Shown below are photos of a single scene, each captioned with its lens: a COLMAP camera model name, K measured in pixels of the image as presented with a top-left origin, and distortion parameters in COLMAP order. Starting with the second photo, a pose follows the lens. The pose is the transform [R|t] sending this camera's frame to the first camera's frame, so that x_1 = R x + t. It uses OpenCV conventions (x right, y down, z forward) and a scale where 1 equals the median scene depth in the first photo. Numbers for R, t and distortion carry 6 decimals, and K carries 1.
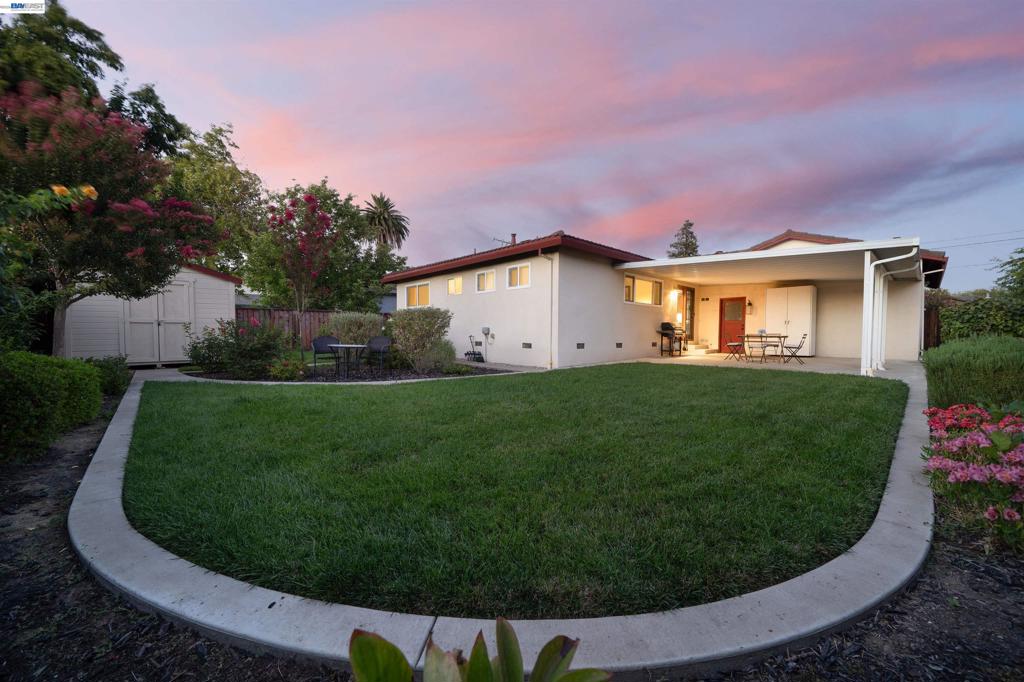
lens RADIAL K [[392.9, 0, 512.0], [0, 392.9, 341.0], [0, 0, 1]] dist [-0.000054, -0.000049]
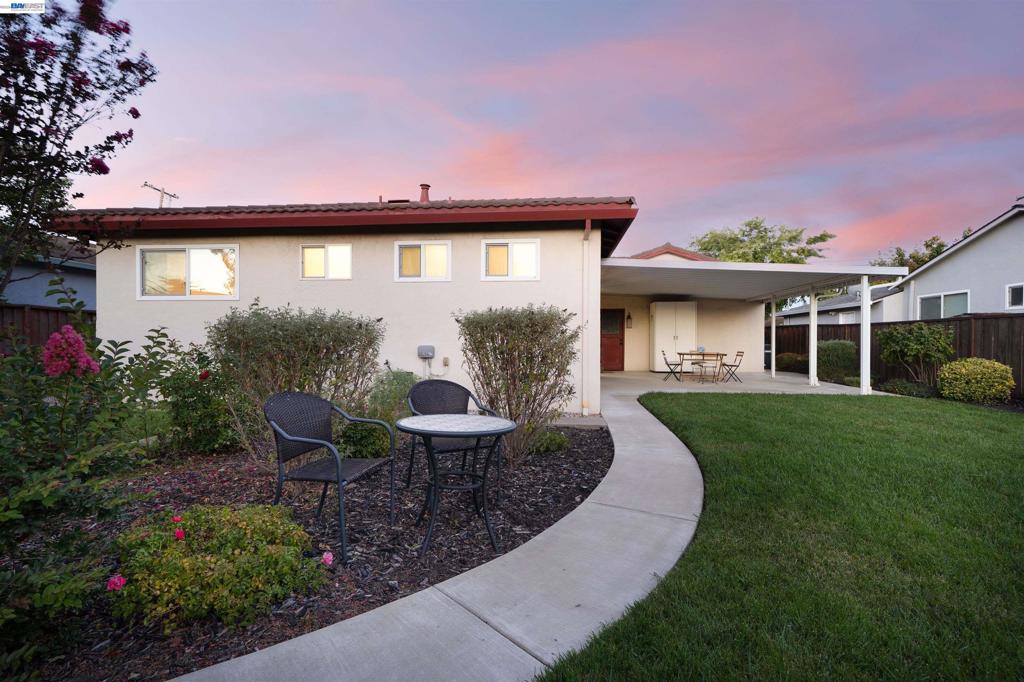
lens RADIAL K [[482.7, 0, 512.0], [0, 482.7, 341.0], [0, 0, 1]] dist [-0.027008, 0.000015]
pose [[0.726679, -0.009268, 0.686914, -0.382780], [0.026816, 0.999530, -0.014882, -0.032736], [-0.686453, 0.029235, 0.726586, 0.416257]]
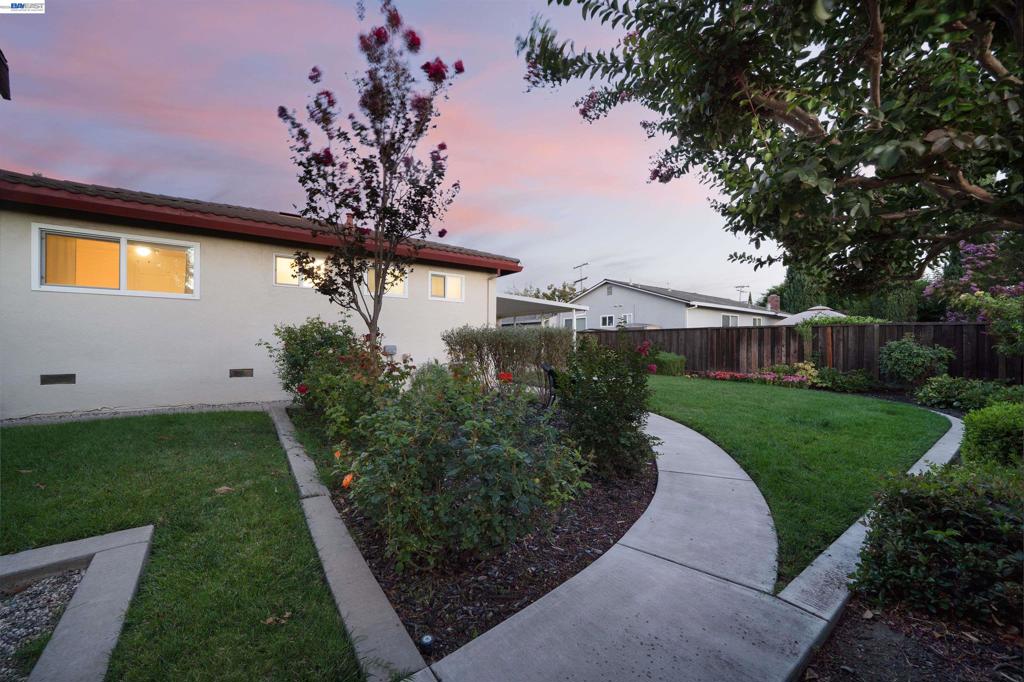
lens RADIAL K [[392.9, 0, 512.0], [0, 392.9, 341.0], [0, 0, 1]] dist [-0.000054, -0.000049]
pose [[0.049932, 0.002344, 0.998750, -0.687192], [0.042655, 0.999080, -0.004477, -0.034063], [-0.997841, 0.042825, 0.049786, 0.690946]]
